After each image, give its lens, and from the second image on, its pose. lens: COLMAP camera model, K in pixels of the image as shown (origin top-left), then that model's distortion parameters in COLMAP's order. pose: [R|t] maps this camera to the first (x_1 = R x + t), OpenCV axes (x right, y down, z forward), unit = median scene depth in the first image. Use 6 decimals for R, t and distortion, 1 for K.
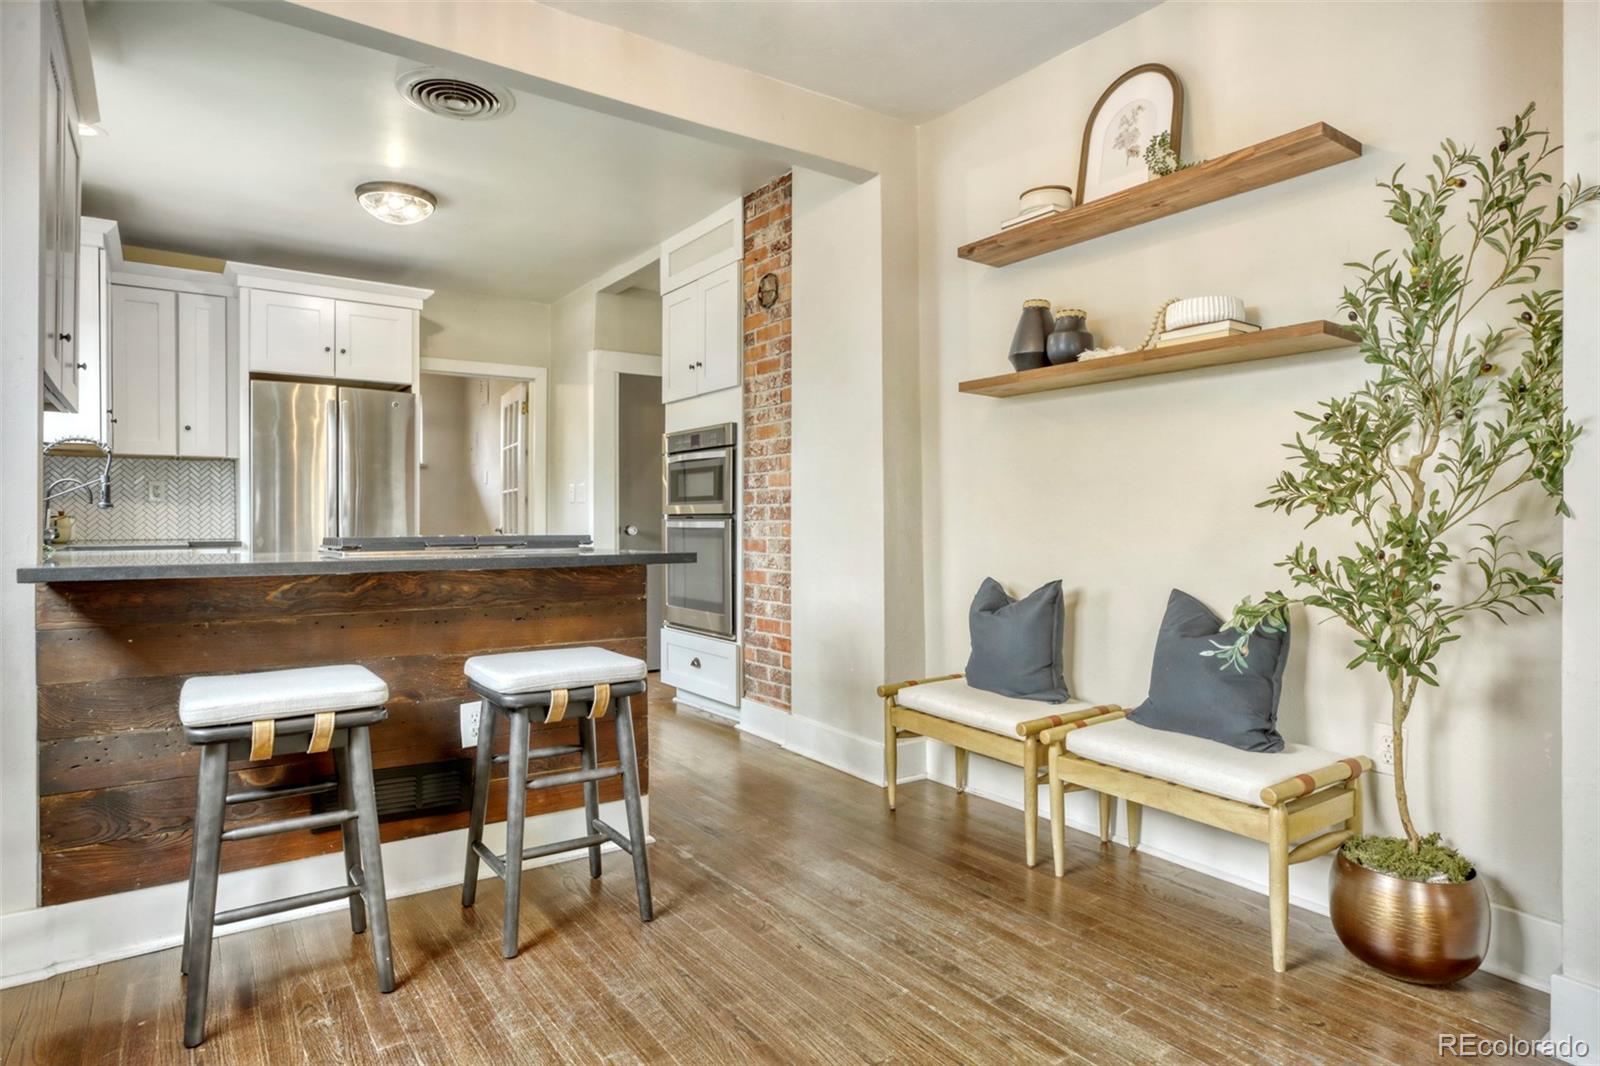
lens RADIAL K [[901.3, 0, 797.4], [0, 901.3, 526.1], [0, 0, 1]] dist [-0.001921, -0.000087]
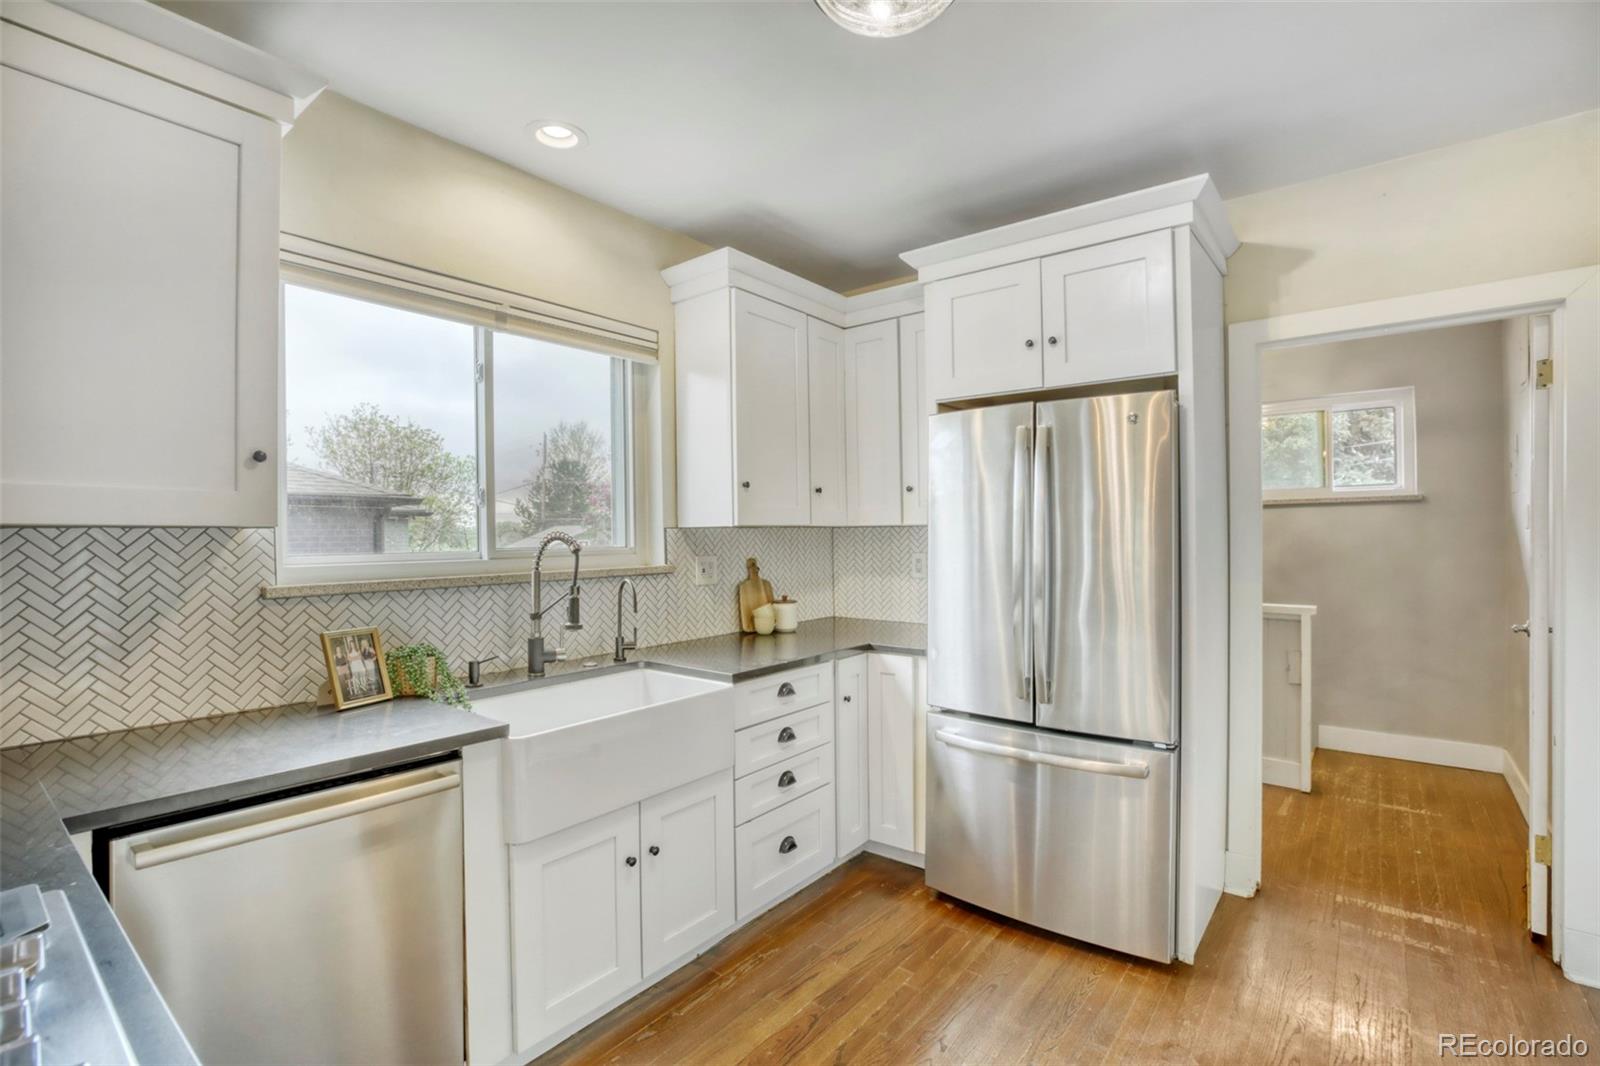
lens RADIAL K [[739.6, 0, 811.5], [0, 739.6, 529.3], [0, 0, 1]] dist [-0.021493, 0.009340]
pose [[0.311595, -0.007621, -0.950184, -0.107337], [0.000998, 0.999970, -0.007693, -0.074332], [0.950214, 0.001449, 0.311594, 0.771718]]
